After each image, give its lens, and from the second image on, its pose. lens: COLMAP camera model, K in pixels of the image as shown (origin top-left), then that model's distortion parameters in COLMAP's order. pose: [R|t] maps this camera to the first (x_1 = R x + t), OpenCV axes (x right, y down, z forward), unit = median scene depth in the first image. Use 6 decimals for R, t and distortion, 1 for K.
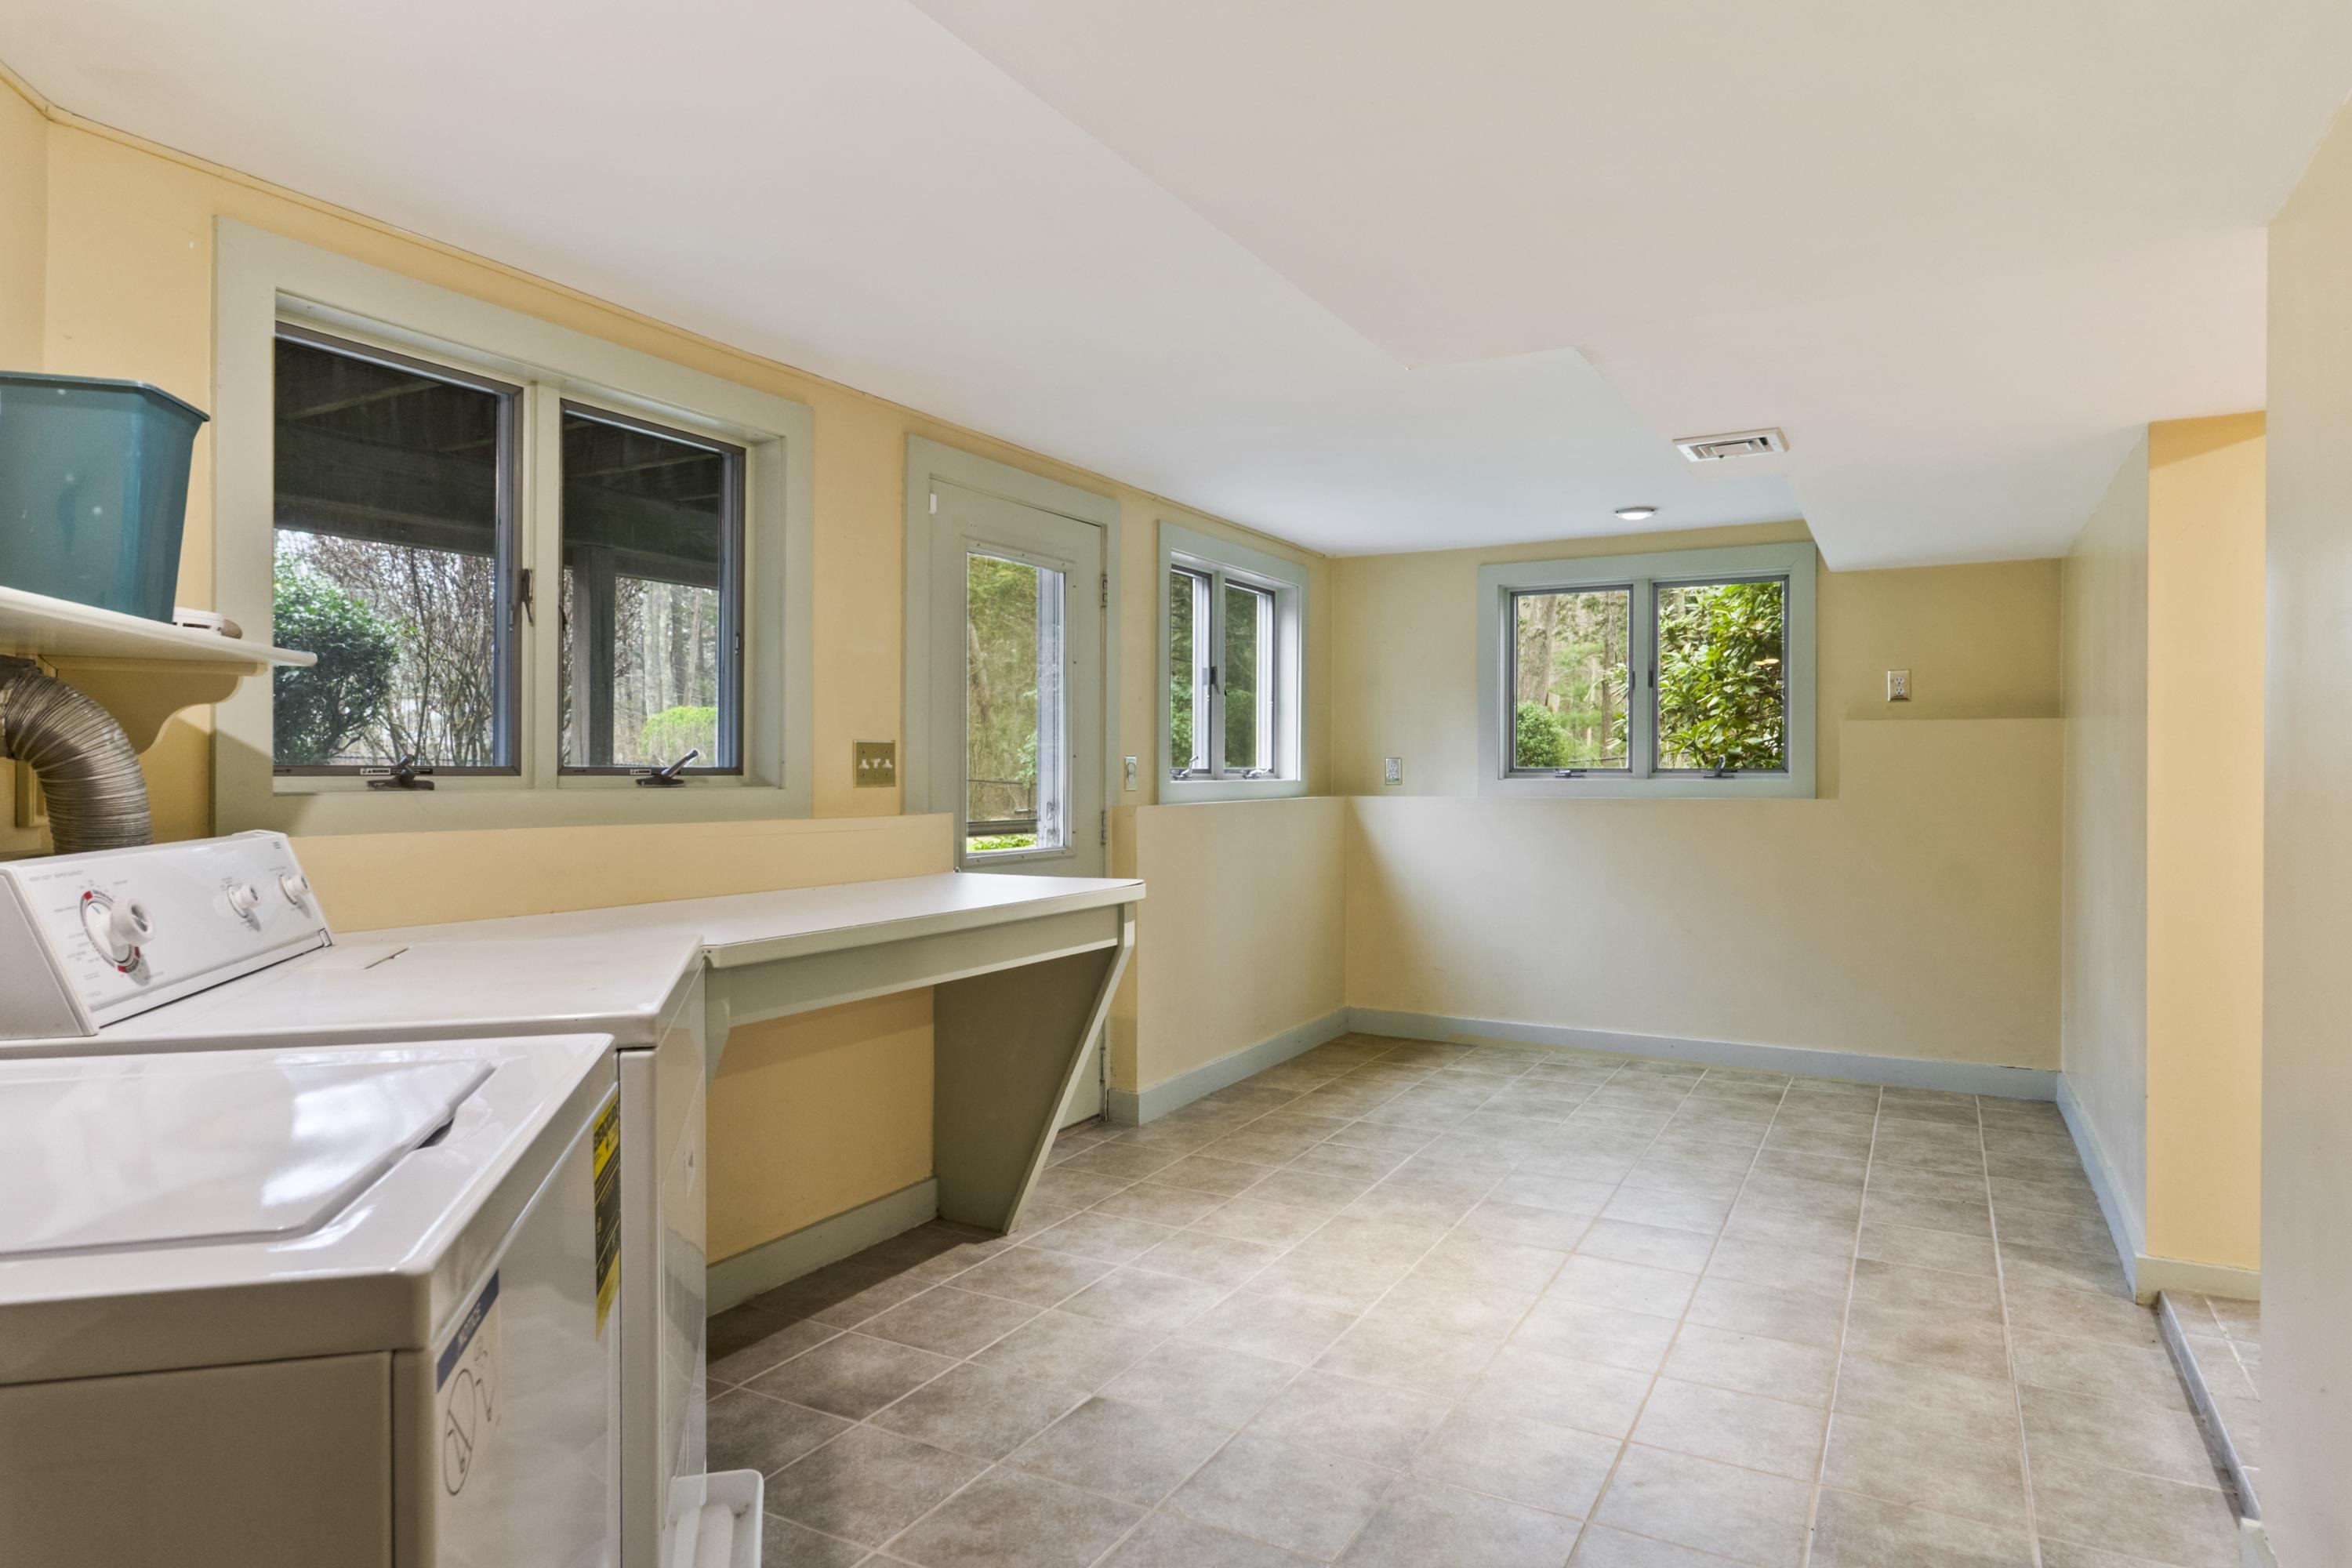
lens RADIAL K [[1354.0, 0, 1191.5], [0, 1354.0, 768.7], [0, 0, 1]] dist [-0.003021, -0.001082]
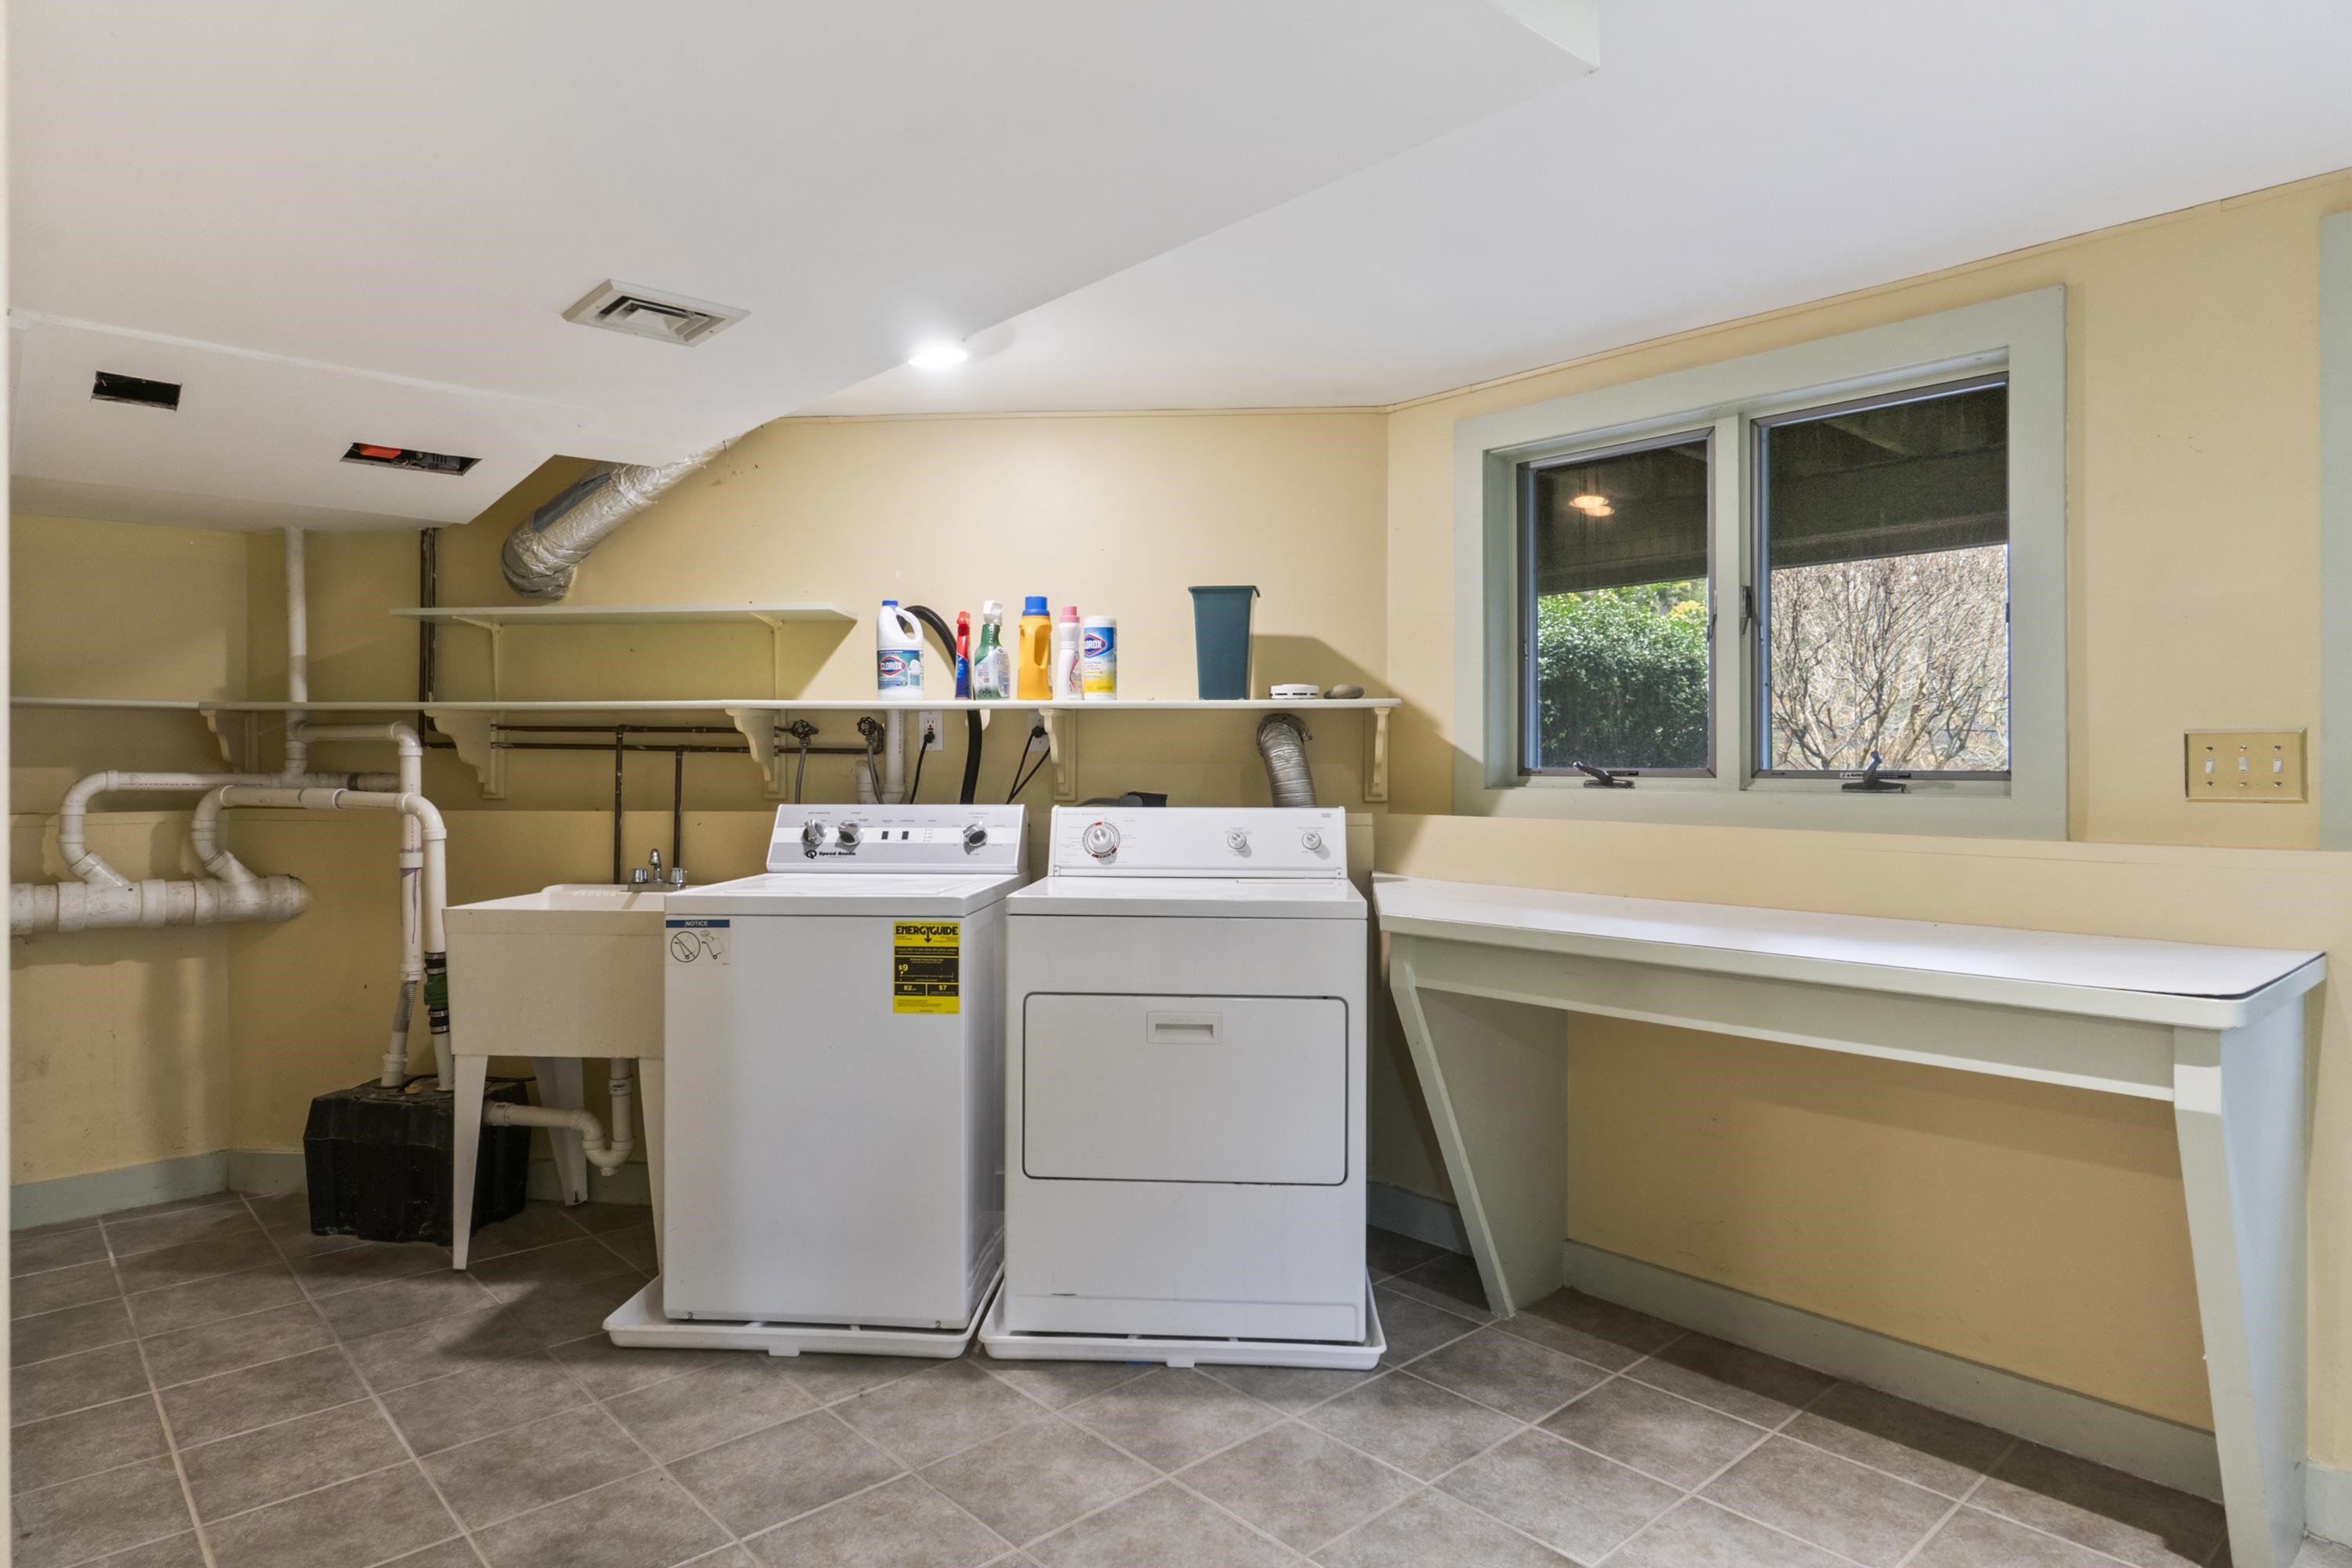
lens RADIAL K [[1354.0, 0, 1191.5], [0, 1354.0, 768.7], [0, 0, 1]] dist [-0.003021, -0.001082]
pose [[-0.317575, -0.002581, -0.948230, 0.675603], [-0.006373, 0.999980, -0.000587, 0.001028], [0.948212, 0.005856, -0.317585, 0.929100]]
